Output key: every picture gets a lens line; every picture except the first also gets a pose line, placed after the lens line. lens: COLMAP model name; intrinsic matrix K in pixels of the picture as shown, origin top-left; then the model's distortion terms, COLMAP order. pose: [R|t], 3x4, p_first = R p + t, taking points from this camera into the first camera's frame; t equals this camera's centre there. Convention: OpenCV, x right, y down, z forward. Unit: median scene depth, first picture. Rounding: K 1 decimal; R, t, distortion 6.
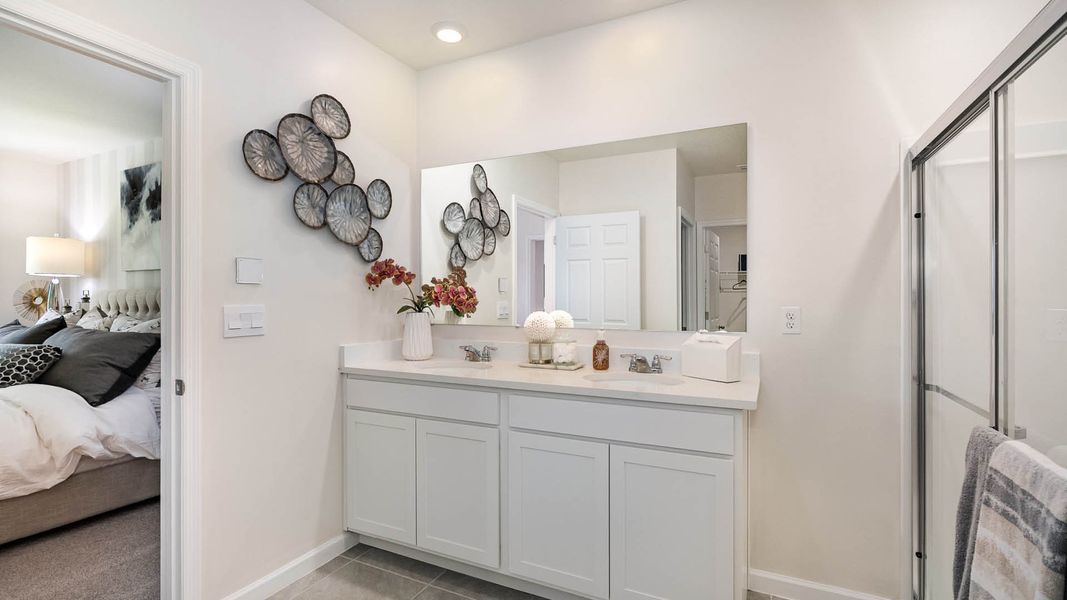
lens RADIAL K [[474.6, 0, 533.5], [0, 474.6, 300.0], [0, 0, 1]] dist [-0.003409, -0.000605]
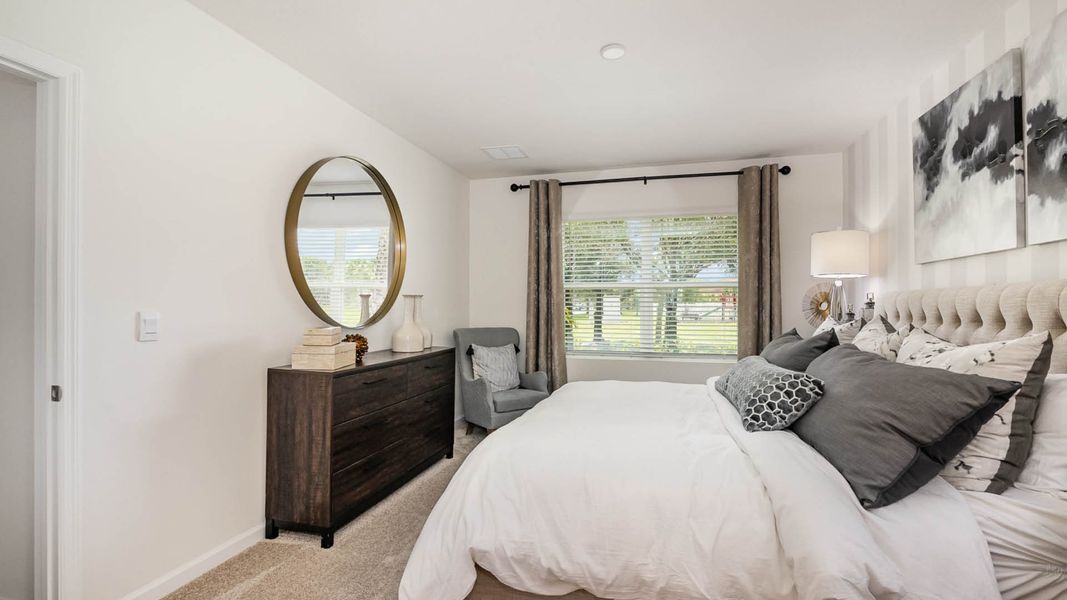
lens RADIAL K [[466.8, 0, 533.5], [0, 466.8, 300.0], [0, 0, 1]] dist [-0.003754, -0.000691]
pose [[0.169316, -0.007641, -0.985532, -0.366811], [-0.004100, 0.999956, -0.008457, -0.000450], [0.985553, 0.005472, 0.169278, 0.416995]]
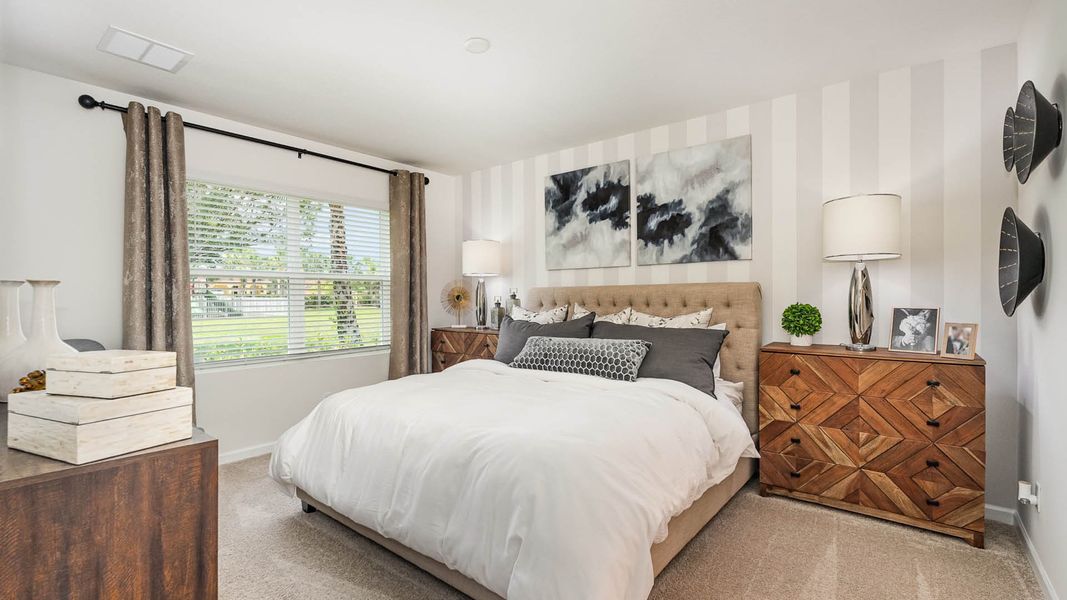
lens RADIAL K [[474.6, 0, 533.5], [0, 474.6, 300.0], [0, 0, 1]] dist [-0.003409, -0.000605]
pose [[0.971471, -0.002990, -0.237138, -0.820462], [0.004361, 0.999977, 0.005256, 0.000352], [0.237117, -0.006140, 0.971462, -0.064399]]
